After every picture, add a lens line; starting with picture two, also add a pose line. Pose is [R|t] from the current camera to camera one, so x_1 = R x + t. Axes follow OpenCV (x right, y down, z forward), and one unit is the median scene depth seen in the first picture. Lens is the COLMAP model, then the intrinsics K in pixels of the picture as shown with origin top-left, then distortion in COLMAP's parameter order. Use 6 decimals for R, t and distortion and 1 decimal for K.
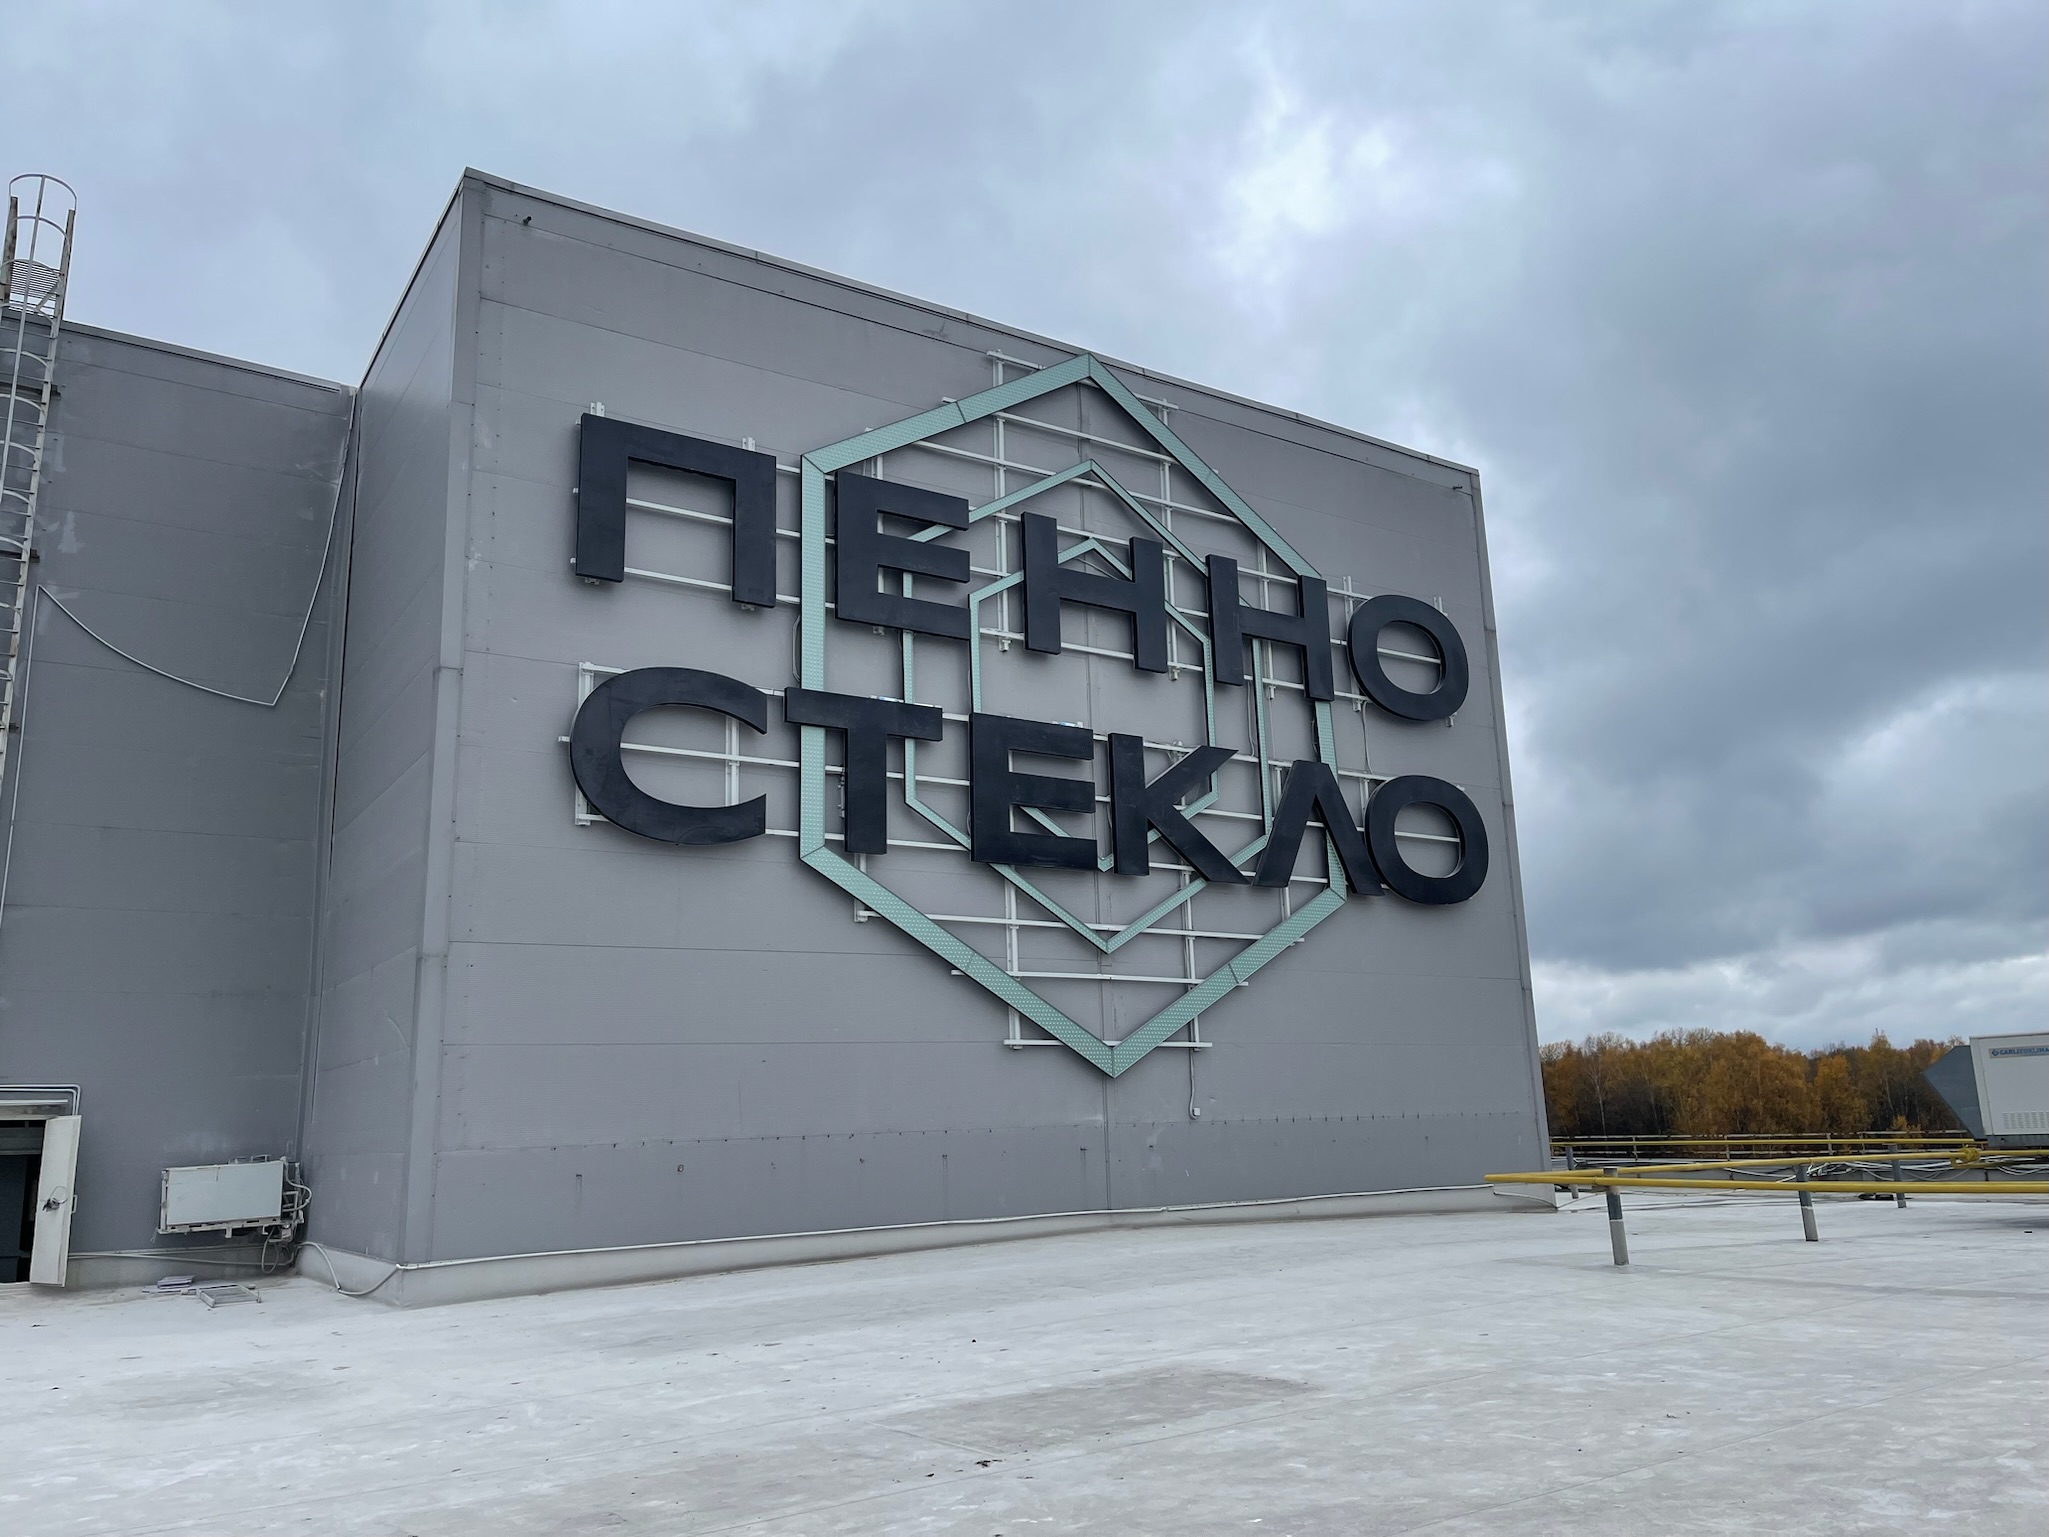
lens RADIAL K [[1552.2, 0, 1031.5], [0, 1552.2, 757.4], [0, 0, 1]] dist [0.034769, -0.040054]
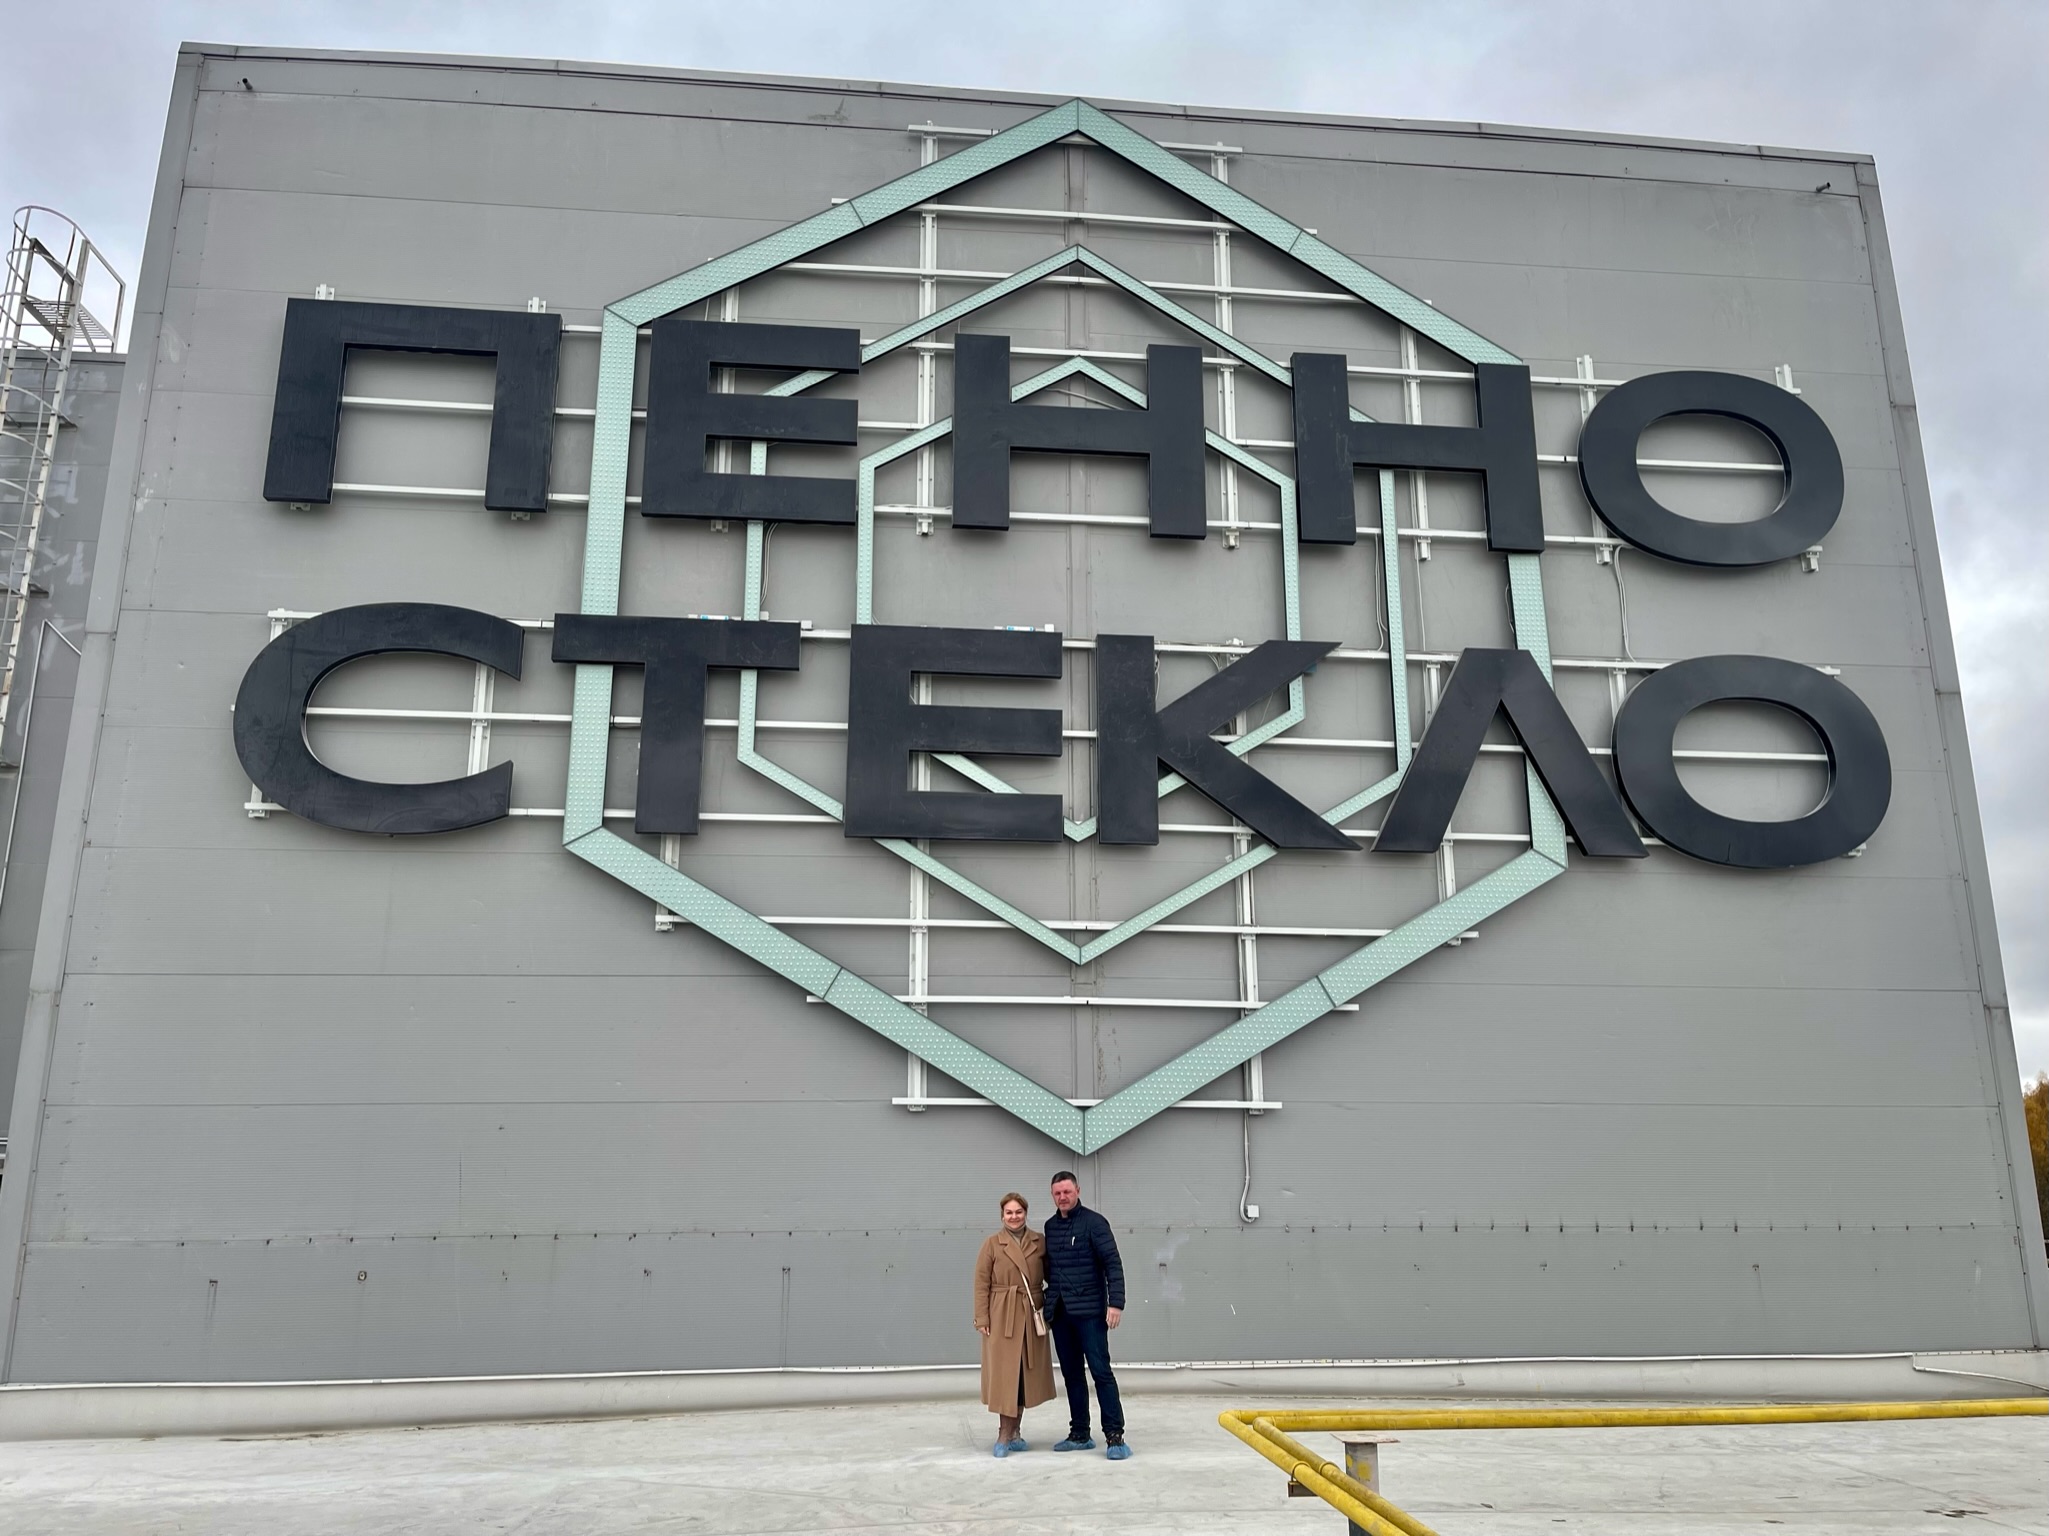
lens RADIAL K [[1552.2, 0, 1029.9], [0, 1552.2, 771.1], [0, 0, 1]] dist [0.034769, -0.040054]
pose [[0.887071, -0.088515, -0.453067, 0.334398], [0.082265, 0.996046, -0.033528, 0.064990], [0.454244, -0.007530, 0.890846, 0.406419]]
